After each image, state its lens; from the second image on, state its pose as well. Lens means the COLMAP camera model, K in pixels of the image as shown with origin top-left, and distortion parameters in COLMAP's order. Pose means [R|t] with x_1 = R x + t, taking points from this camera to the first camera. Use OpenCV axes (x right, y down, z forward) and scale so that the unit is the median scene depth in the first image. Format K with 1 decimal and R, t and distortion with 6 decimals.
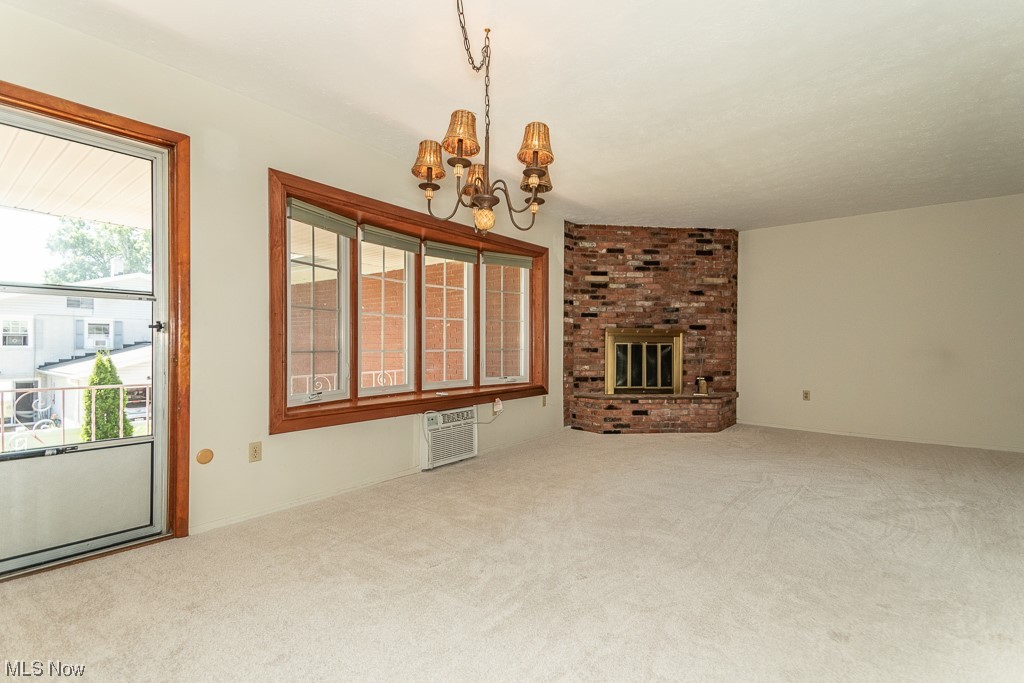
lens RADIAL K [[480.7, 0, 509.9], [0, 480.7, 344.7], [0, 0, 1]] dist [0.031721, 0.000079]
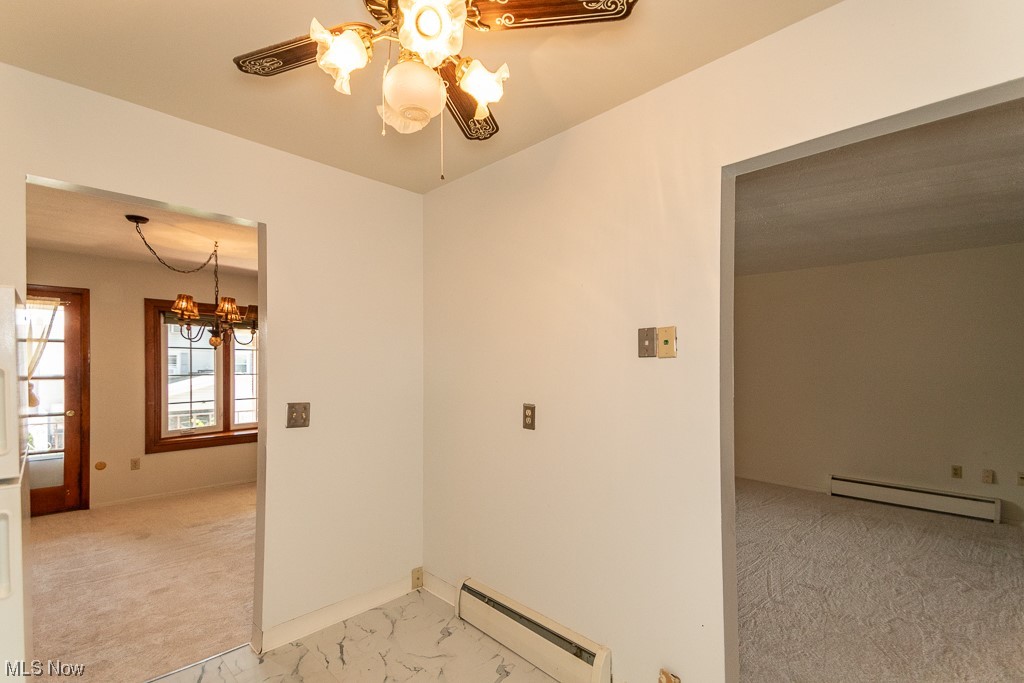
lens RADIAL K [[471.0, 0, 512.6], [0, 471.0, 365.8], [0, 0, 1]] dist [0.078025, -0.033343]
pose [[0.993493, -0.003733, -0.113832, 0.493710], [0.003711, 0.999993, -0.000405, -0.059810], [0.113833, -0.000020, 0.993500, -0.279165]]
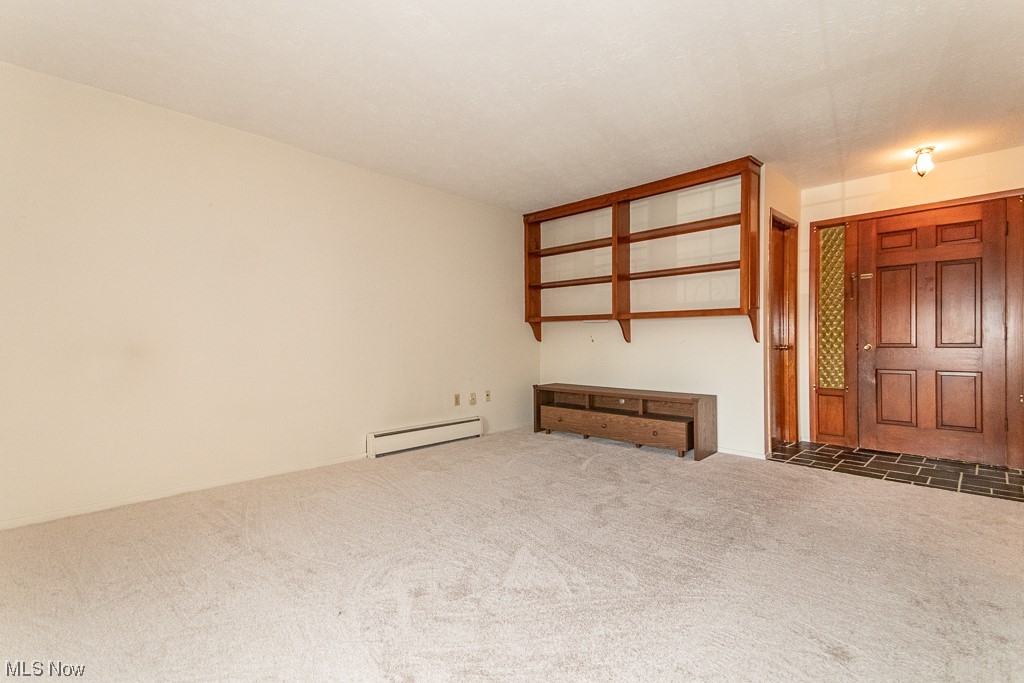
lens RADIAL K [[468.4, 0, 512.0], [0, 468.4, 341.5], [0, 0, 1]] dist [0.029540, -0.016728]
pose [[0.118633, -0.005637, 0.992922, 0.291390], [0.004778, 0.999976, 0.005106, 0.005697], [-0.992927, 0.004138, 0.118657, 0.405077]]
